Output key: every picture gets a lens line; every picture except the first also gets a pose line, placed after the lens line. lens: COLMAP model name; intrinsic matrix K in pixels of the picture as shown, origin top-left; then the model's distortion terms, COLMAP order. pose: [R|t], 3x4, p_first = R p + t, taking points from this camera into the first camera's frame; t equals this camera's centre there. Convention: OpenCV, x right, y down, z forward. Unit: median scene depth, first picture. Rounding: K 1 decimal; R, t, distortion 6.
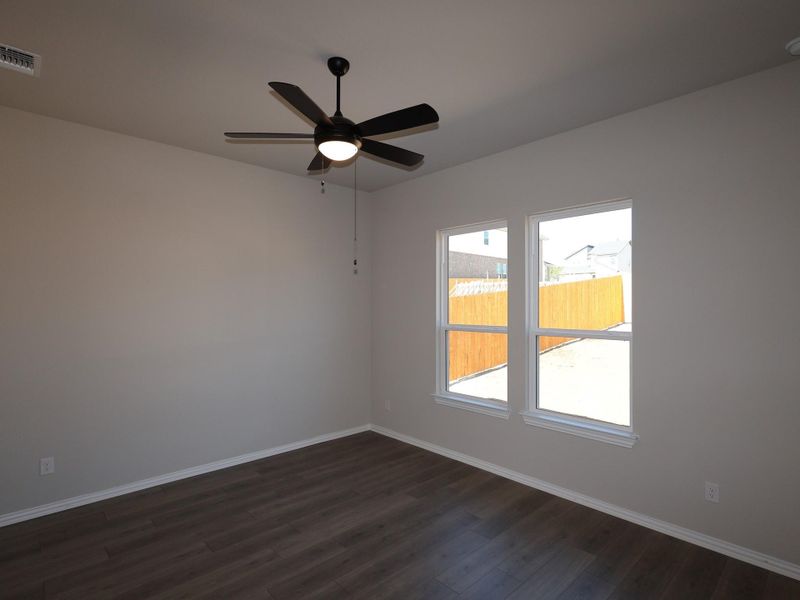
lens RADIAL K [[416.3, 0, 402.7], [0, 416.3, 305.6], [0, 0, 1]] dist [0.002279, 0.000512]
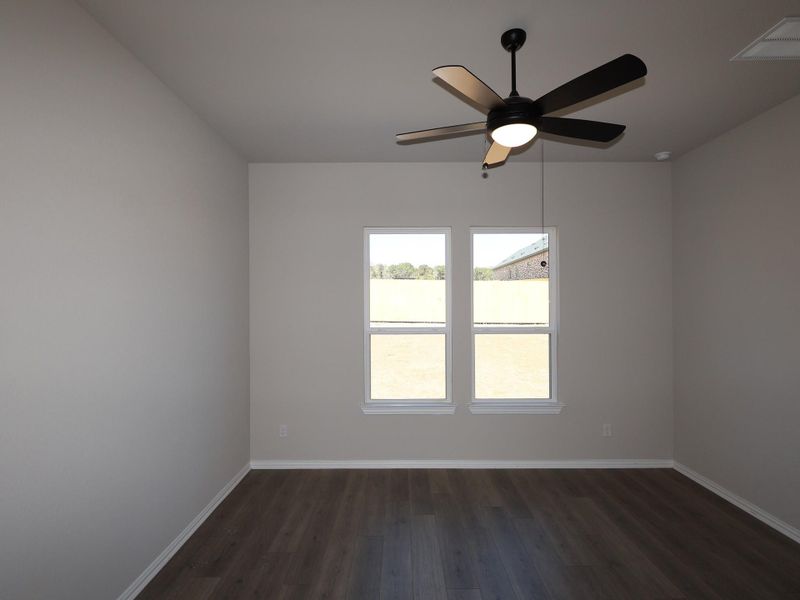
lens RADIAL K [[416.3, 0, 402.7], [0, 416.3, 305.6], [0, 0, 1]] dist [0.002279, 0.000512]
pose [[0.680394, -0.005570, 0.732825, -0.777363], [0.001501, 0.999980, 0.006207, -0.014673], [-0.732845, -0.003123, 0.680388, 0.460824]]
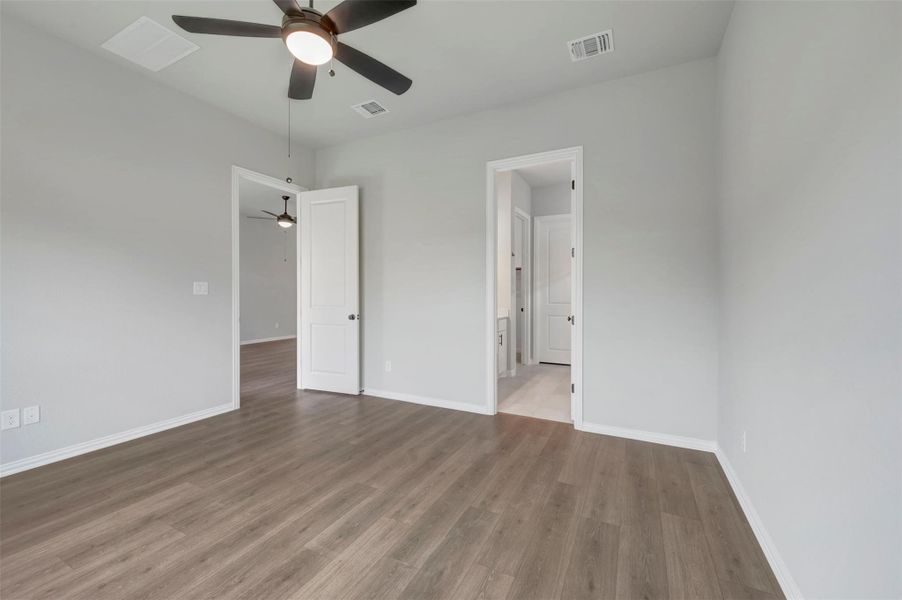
lens RADIAL K [[358.7, 0, 452.6], [0, 358.7, 298.9], [0, 0, 1]] dist [0.001006, -0.000188]
pose [[-0.941041, 0.000584, -0.338293, -0.145377], [0.000077, 0.999999, 0.001511, 0.136857], [0.338293, 0.001396, -0.941040, 1.474884]]
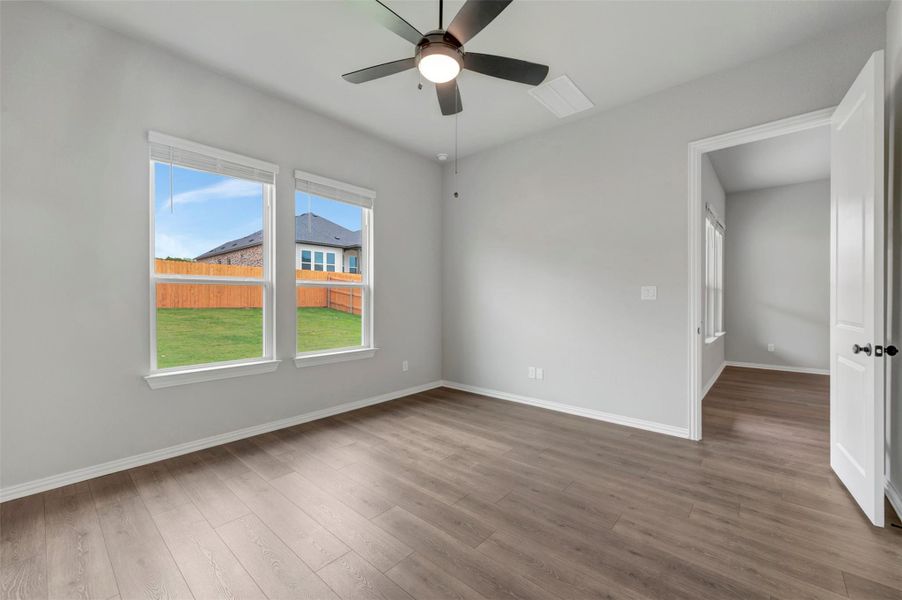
lens RADIAL K [[358.7, 0, 452.6], [0, 358.7, 298.9], [0, 0, 1]] dist [0.001006, -0.000188]
pose [[-0.098024, -0.001379, 0.995183, -0.795827], [-0.008872, 0.999961, 0.000512, 0.127147], [-0.995145, -0.008779, -0.098032, 0.847618]]
